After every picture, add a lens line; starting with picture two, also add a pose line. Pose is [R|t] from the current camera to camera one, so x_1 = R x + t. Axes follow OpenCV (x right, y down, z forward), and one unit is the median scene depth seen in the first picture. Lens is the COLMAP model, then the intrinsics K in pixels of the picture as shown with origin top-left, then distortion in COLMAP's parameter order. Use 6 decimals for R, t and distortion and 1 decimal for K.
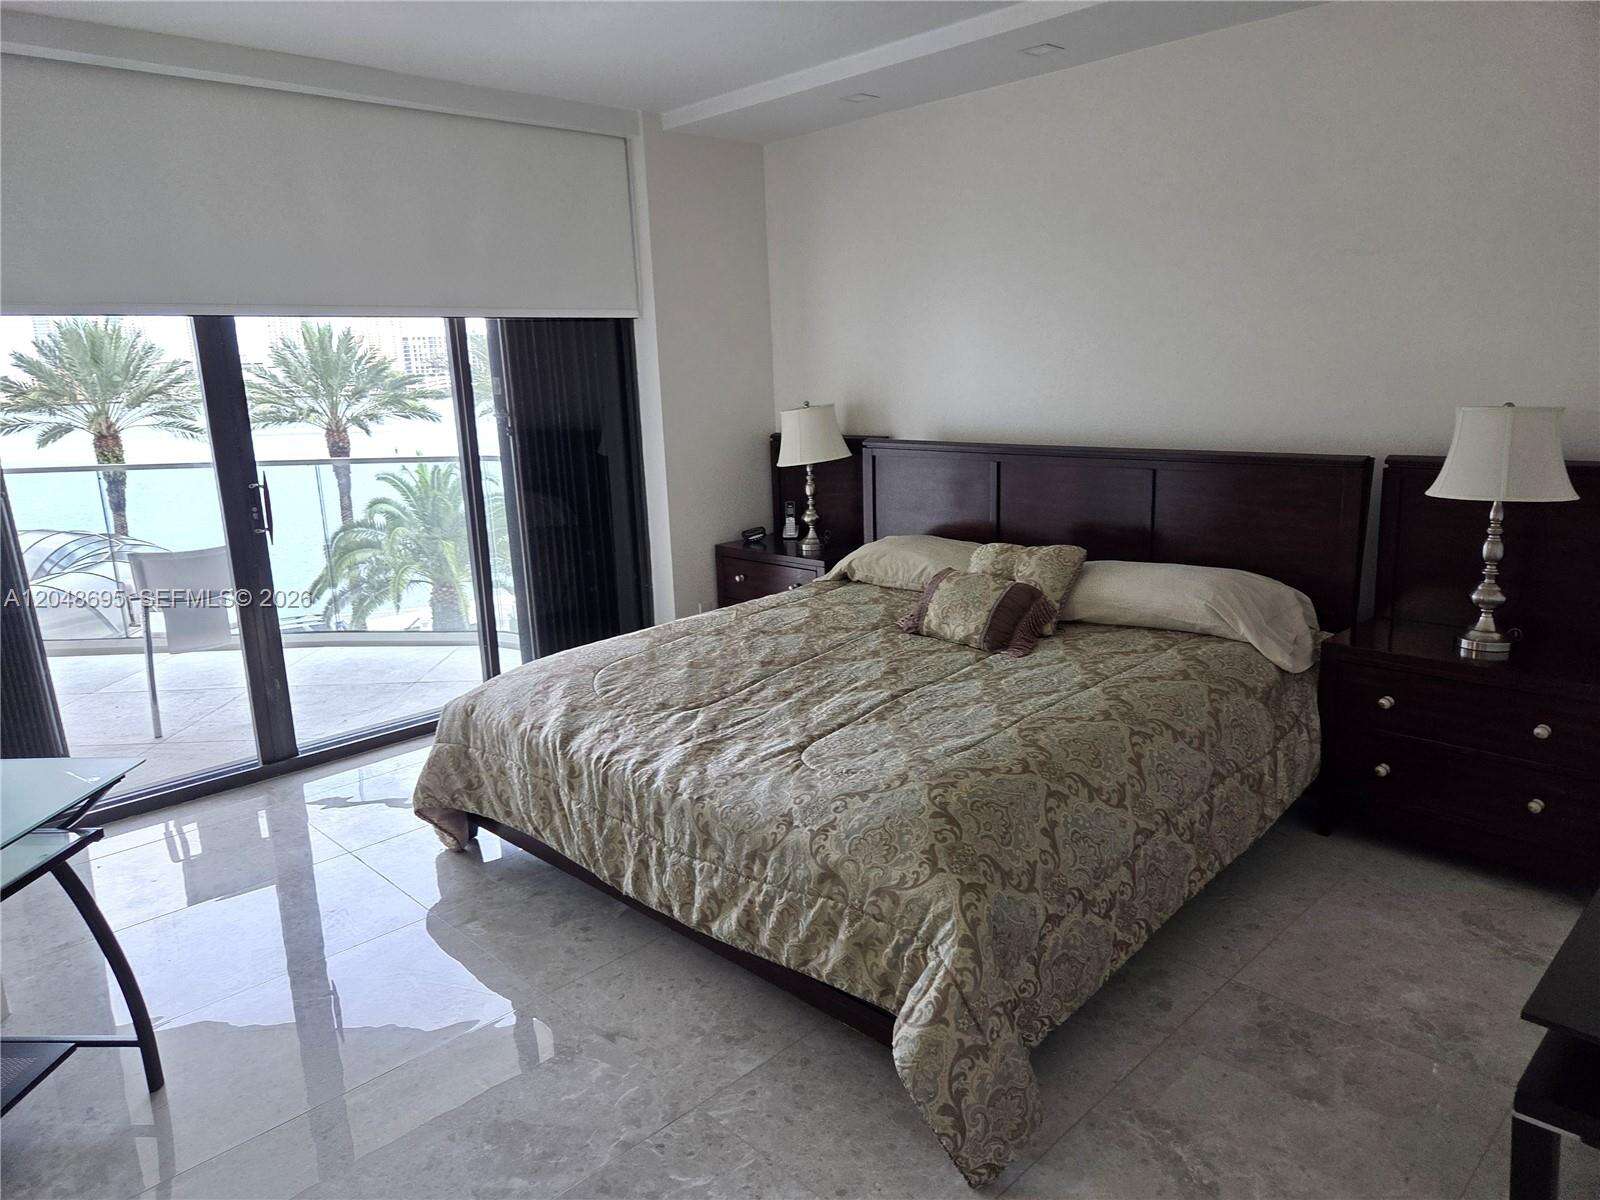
lens RADIAL K [[1074.1, 0, 799.3], [0, 1074.1, 603.4], [0, 0, 1]] dist [0.026127, -0.015529]
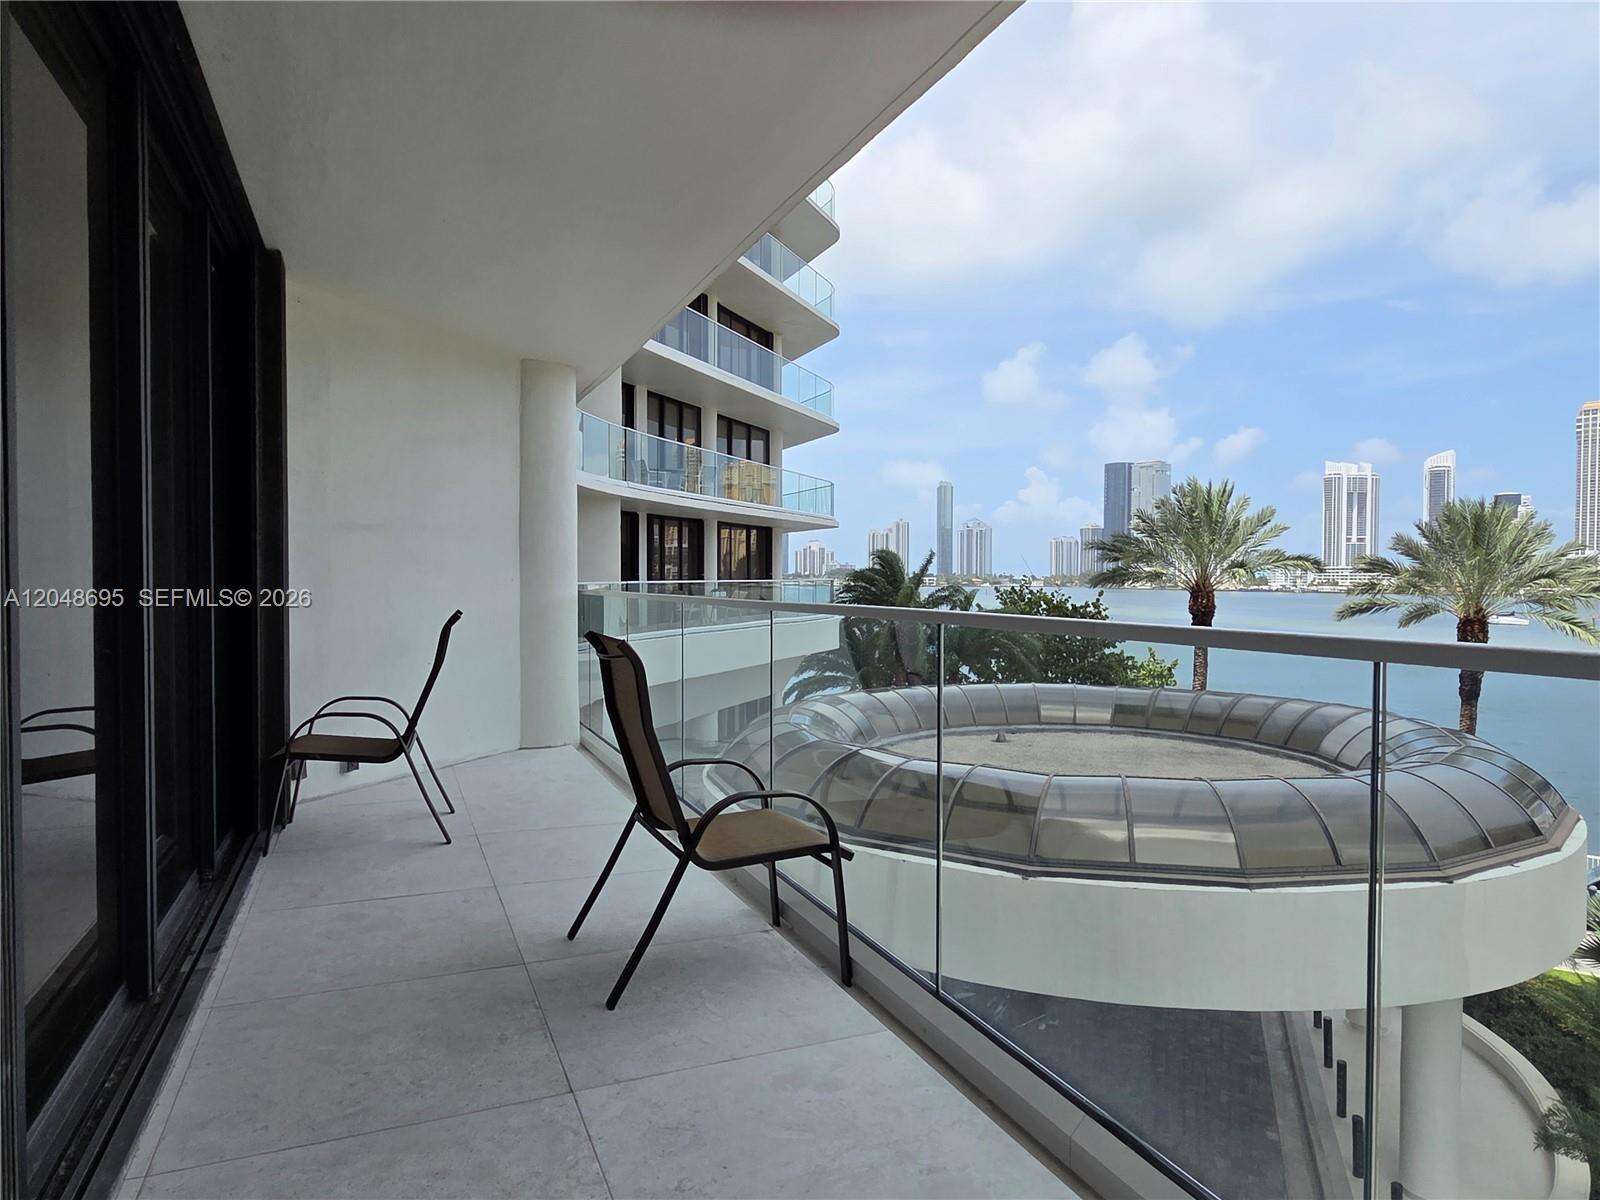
lens RADIAL K [[923.3, 0, 797.3], [0, 923.3, 600.9], [0, 0, 1]] dist [0.006372, 0.001188]
pose [[0.363747, 0.059475, -0.929597, -0.106836], [-0.211335, 0.977205, -0.020174, -0.031403], [0.907208, 0.203795, 0.368024, 0.168982]]
